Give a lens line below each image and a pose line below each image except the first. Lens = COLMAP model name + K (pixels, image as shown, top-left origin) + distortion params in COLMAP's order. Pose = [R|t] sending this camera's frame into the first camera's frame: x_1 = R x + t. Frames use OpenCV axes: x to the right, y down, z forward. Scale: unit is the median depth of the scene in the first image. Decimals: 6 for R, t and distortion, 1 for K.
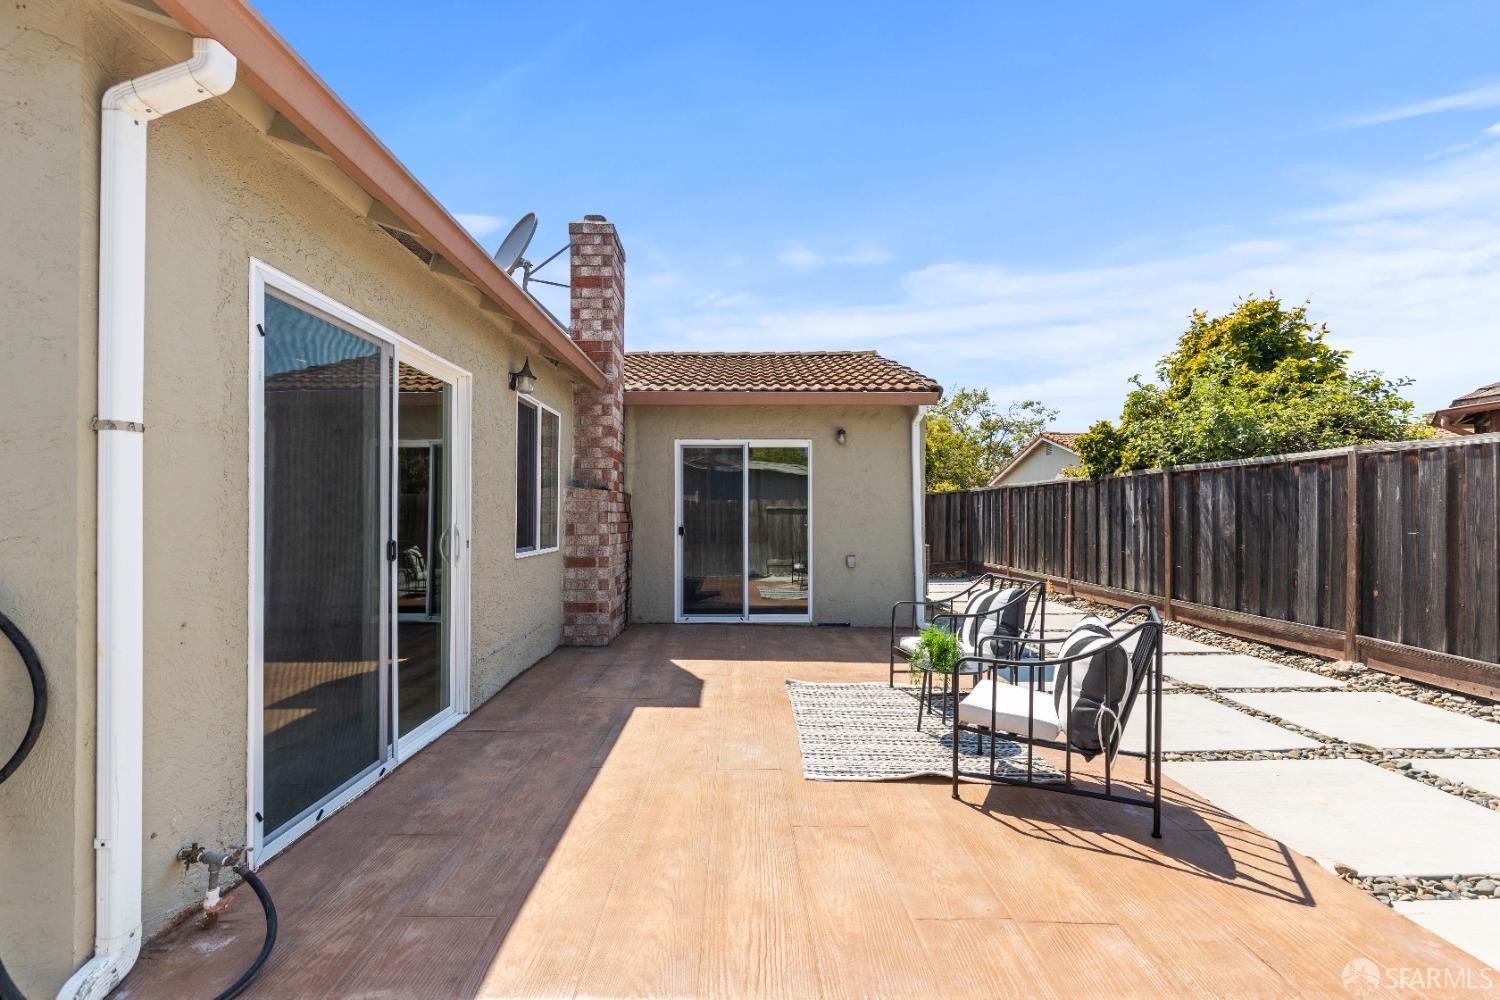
lens RADIAL K [[684.8, 0, 743.7], [0, 684.8, 515.6], [0, 0, 1]] dist [0.002771, 0.000066]
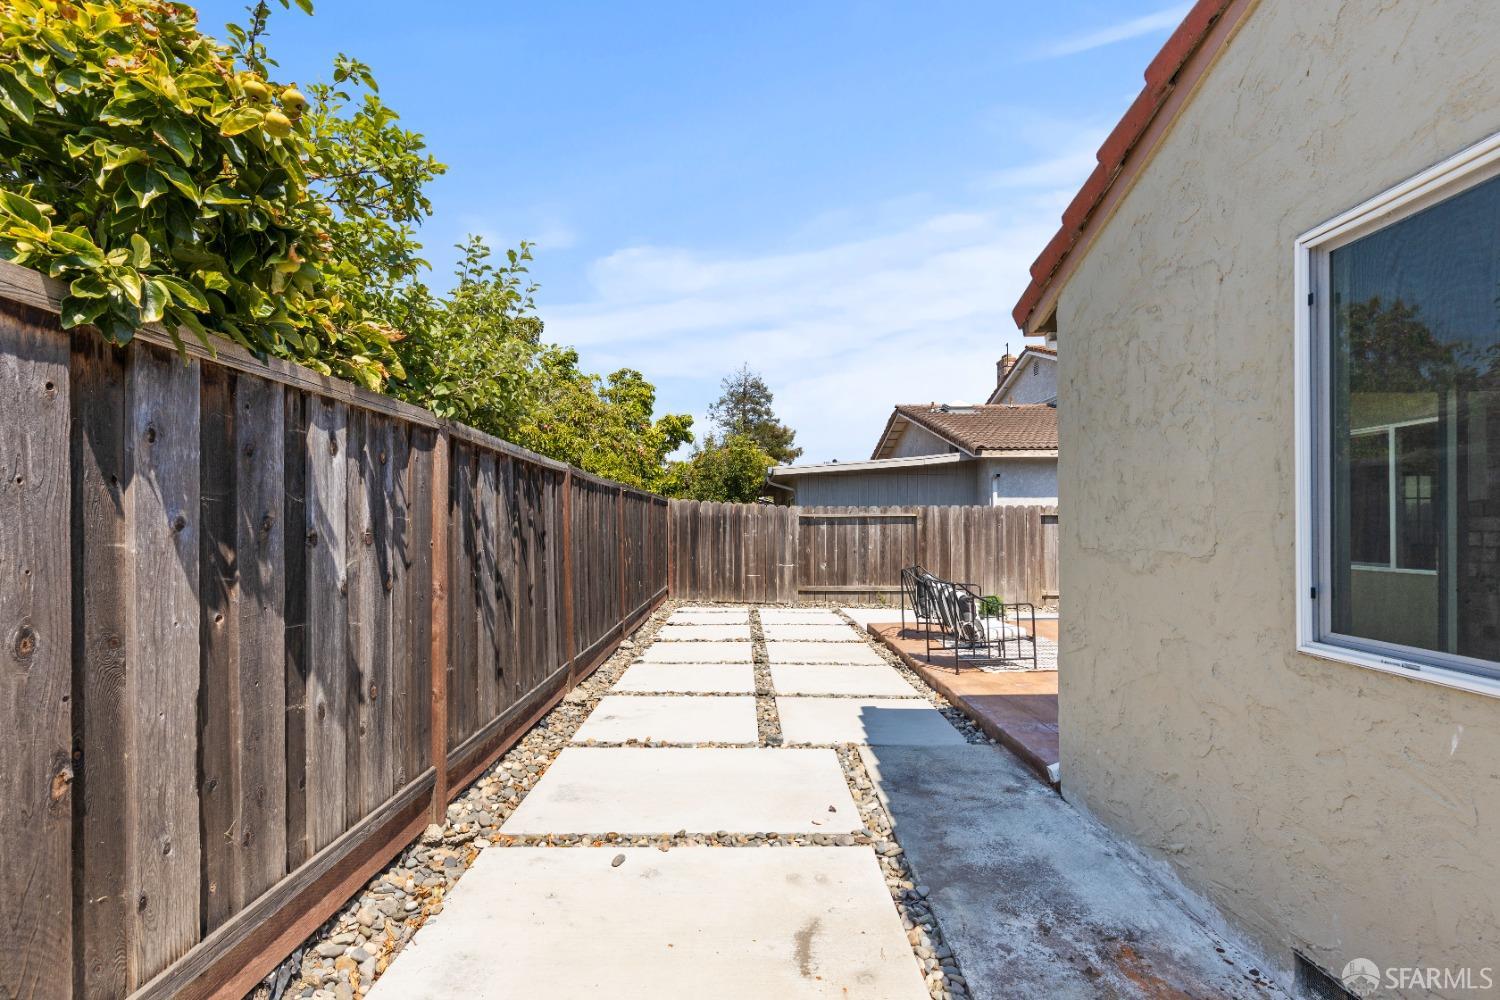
lens RADIAL K [[694.6, 0, 744.5], [0, 694.6, 525.4], [0, 0, 1]] dist [0.000824, -0.000016]
pose [[-0.999973, 0.002620, 0.006863, 0.653940], [0.002612, 0.999996, -0.001253, -0.014793], [-0.006866, -0.001235, -0.999976, 2.016725]]
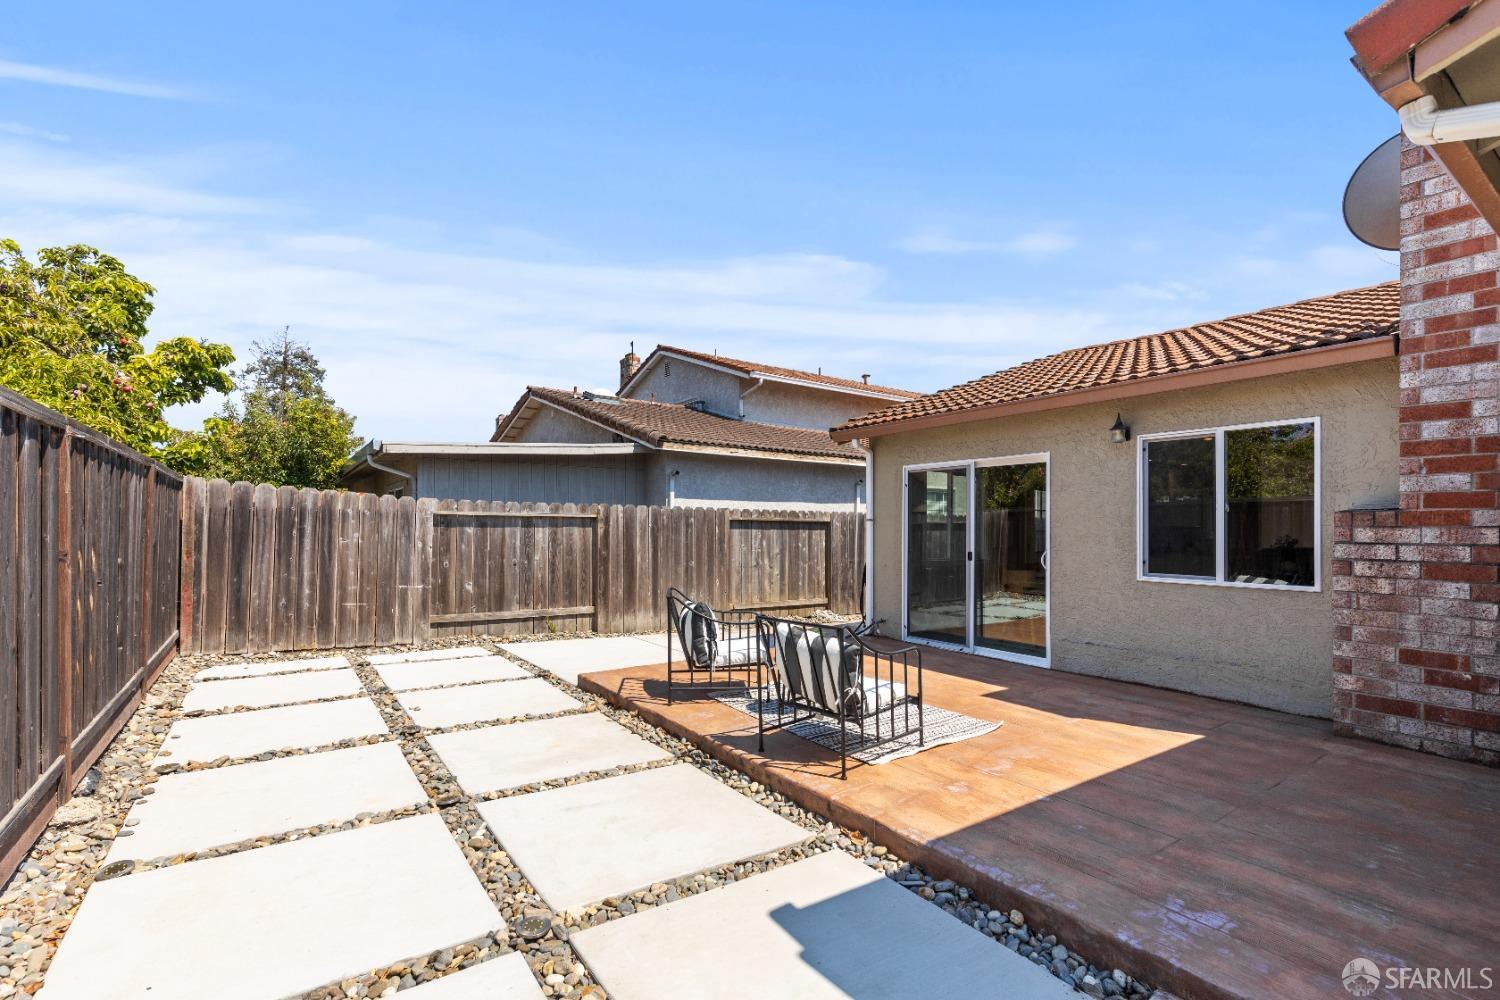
lens RADIAL K [[678.4, 0, 752.4], [0, 678.4, 521.0], [0, 0, 1]] dist [0.003667, 0.000176]
pose [[-0.821890, -0.016181, -0.569416, 0.768746], [-0.008903, 0.999839, -0.015562, -0.013221], [0.569577, -0.007721, -0.821902, 1.387682]]
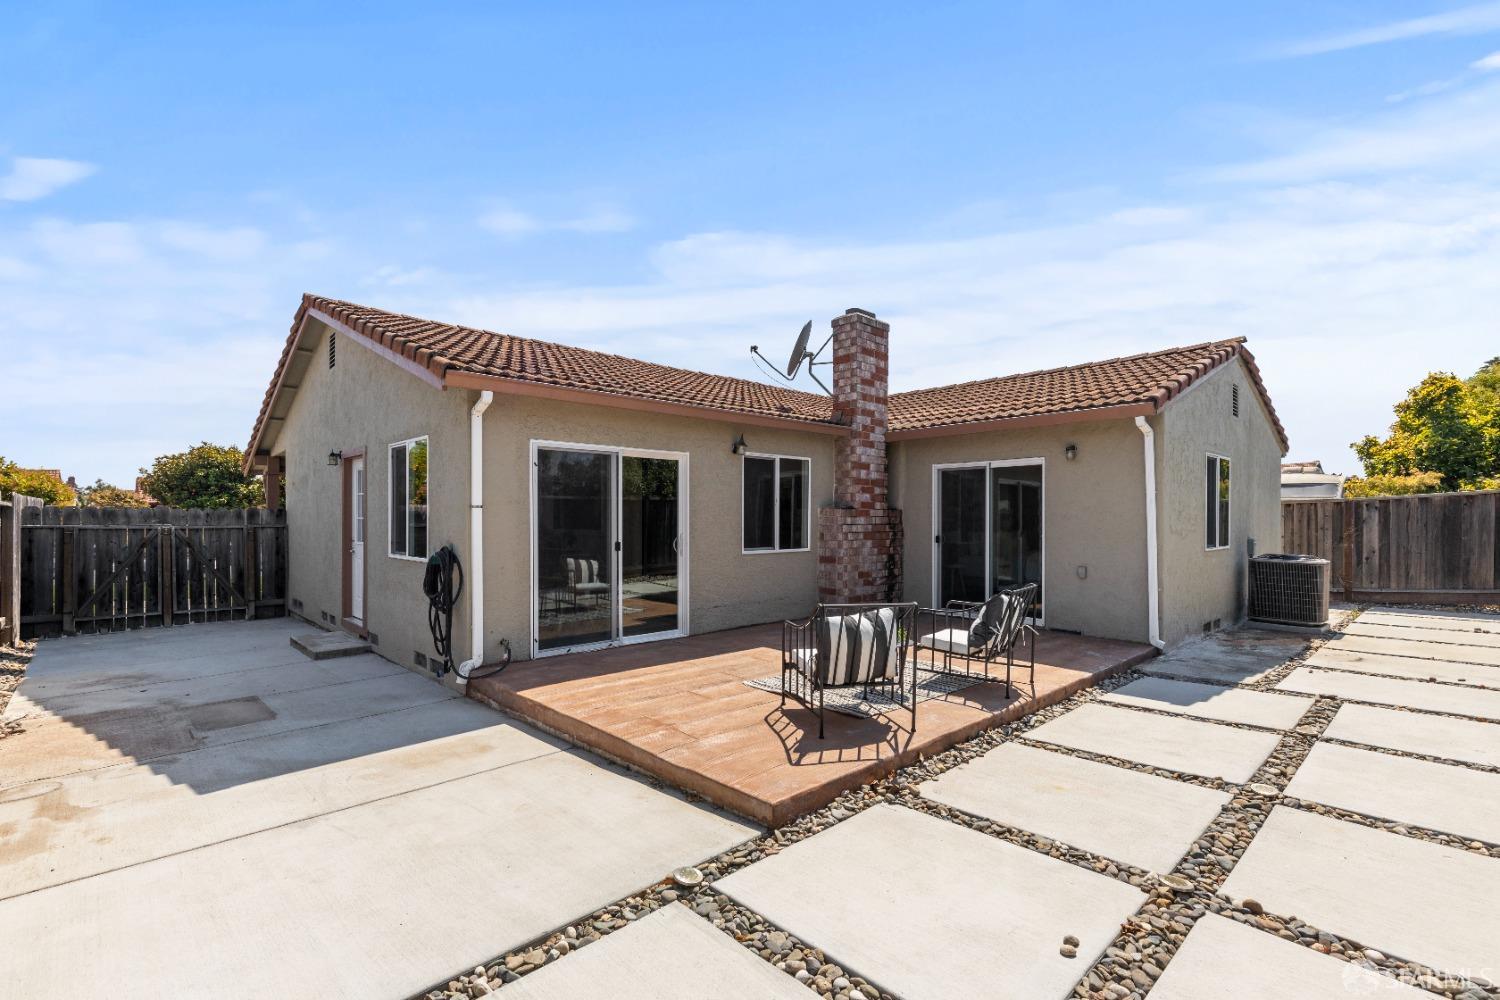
lens RADIAL K [[678.4, 0, 752.4], [0, 678.4, 521.0], [0, 0, 1]] dist [0.003667, 0.000176]
pose [[0.683011, 0.002026, -0.730405, 0.776206], [0.001772, 0.999989, 0.004431, -0.021942], [0.730406, -0.004320, 0.683000, -0.093373]]
